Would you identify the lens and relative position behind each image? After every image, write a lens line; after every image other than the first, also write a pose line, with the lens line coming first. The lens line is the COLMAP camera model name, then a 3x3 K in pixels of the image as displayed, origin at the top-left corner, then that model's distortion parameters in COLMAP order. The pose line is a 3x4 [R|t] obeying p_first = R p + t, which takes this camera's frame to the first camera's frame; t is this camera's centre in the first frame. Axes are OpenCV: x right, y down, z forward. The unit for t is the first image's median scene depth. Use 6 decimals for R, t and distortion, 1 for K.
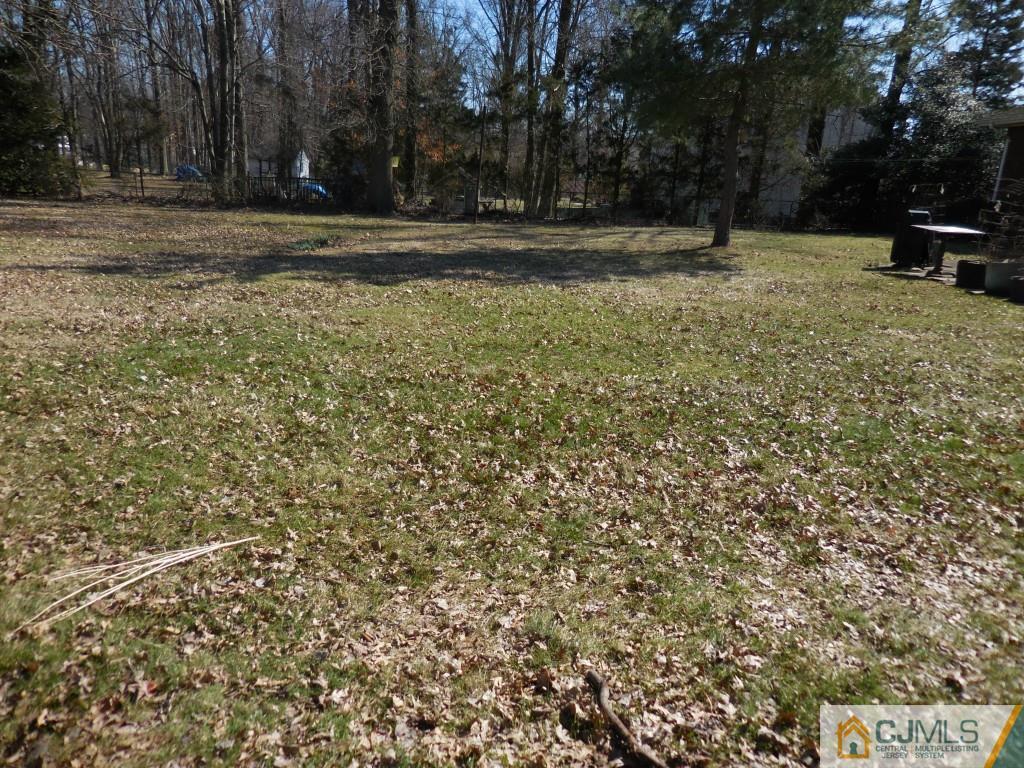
lens RADIAL K [[781.7, 0, 517.6], [0, 781.7, 386.9], [0, 0, 1]] dist [0.011492, 0.009233]
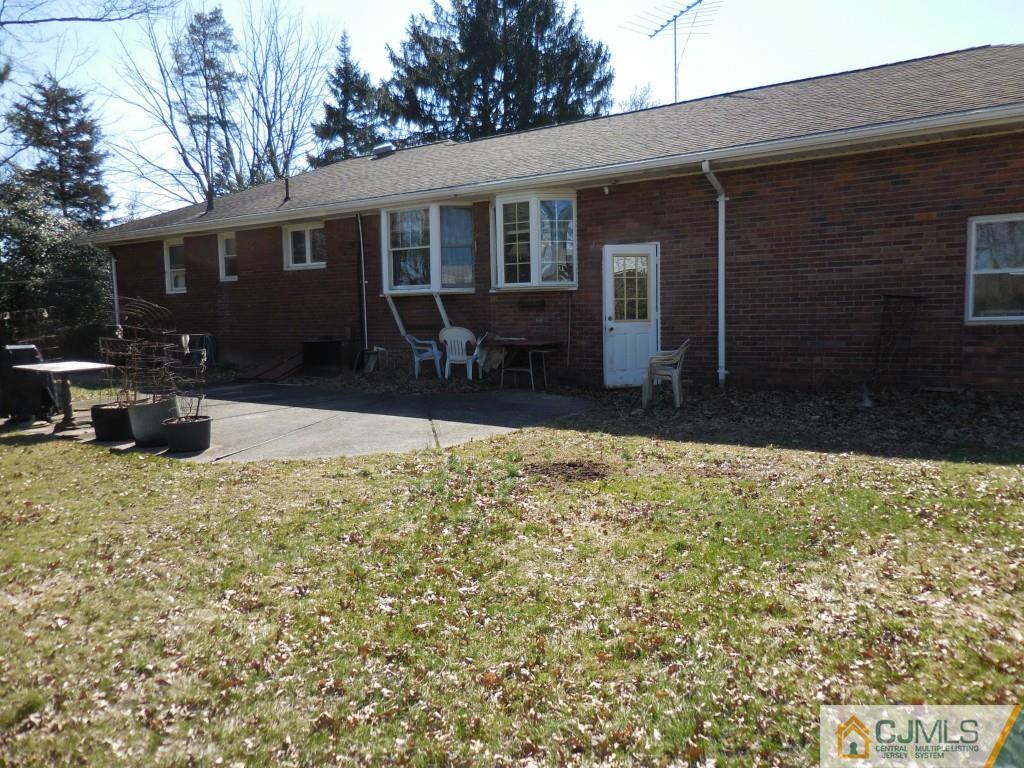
lens RADIAL K [[781.7, 0, 517.6], [0, 781.7, 386.9], [0, 0, 1]] dist [0.011492, 0.009233]
pose [[0.537080, -0.156449, 0.828896, 0.066727], [0.279588, 0.960120, 0.000058, -0.026296], [-0.795849, 0.231718, 0.559403, 0.104630]]
